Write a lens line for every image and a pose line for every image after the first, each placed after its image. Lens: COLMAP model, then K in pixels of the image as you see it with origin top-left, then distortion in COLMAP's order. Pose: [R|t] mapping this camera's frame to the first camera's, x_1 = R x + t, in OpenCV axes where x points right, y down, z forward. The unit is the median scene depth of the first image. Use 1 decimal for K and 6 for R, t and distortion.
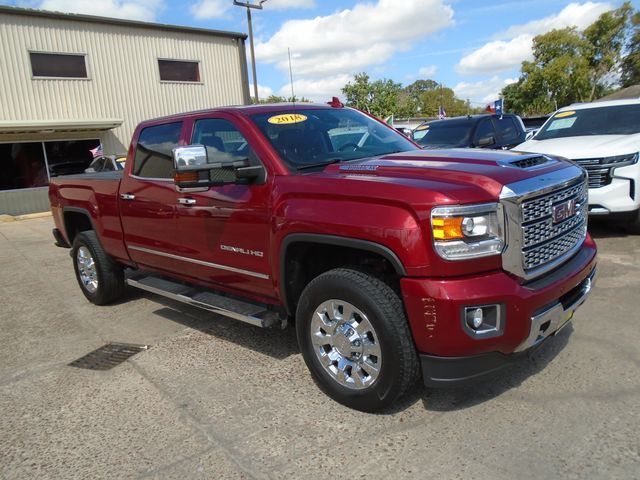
lens RADIAL K [[489.5, 0, 320.0], [0, 489.5, 240.0], [0, 0, 1]] dist [-0.007917, -0.006359]
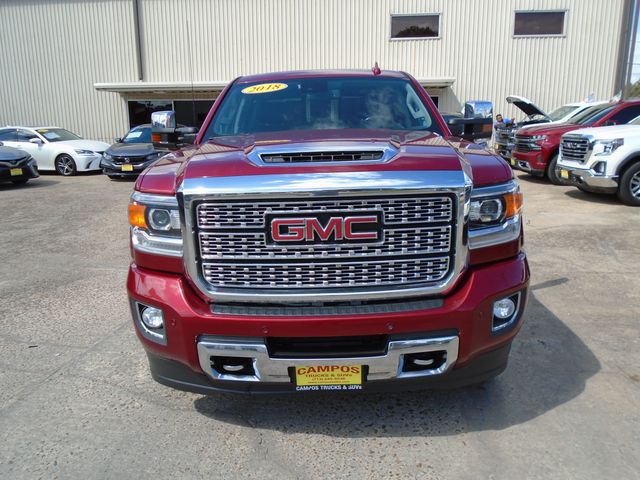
lens RADIAL K [[489.5, 0, 320.0], [0, 489.5, 240.0], [0, 0, 1]] dist [-0.007917, -0.006359]
pose [[0.682881, 0.232049, -0.692695, 0.813417], [-0.172634, 0.972613, 0.155632, -0.128556], [0.709839, 0.013304, 0.704239, 0.406877]]
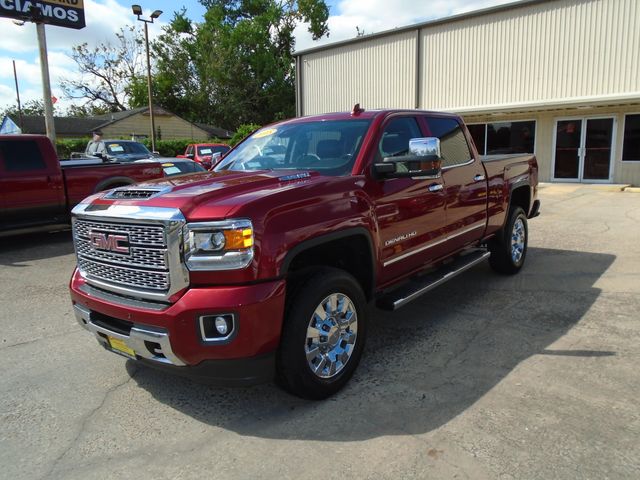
lens RADIAL K [[489.5, 0, 320.0], [0, 489.5, 240.0], [0, 0, 1]] dist [-0.007917, -0.006359]
pose [[0.084422, 0.246549, -0.965446, 1.278201], [-0.155672, 0.960271, 0.231615, -0.314279], [0.984195, 0.130740, 0.119449, 1.081792]]
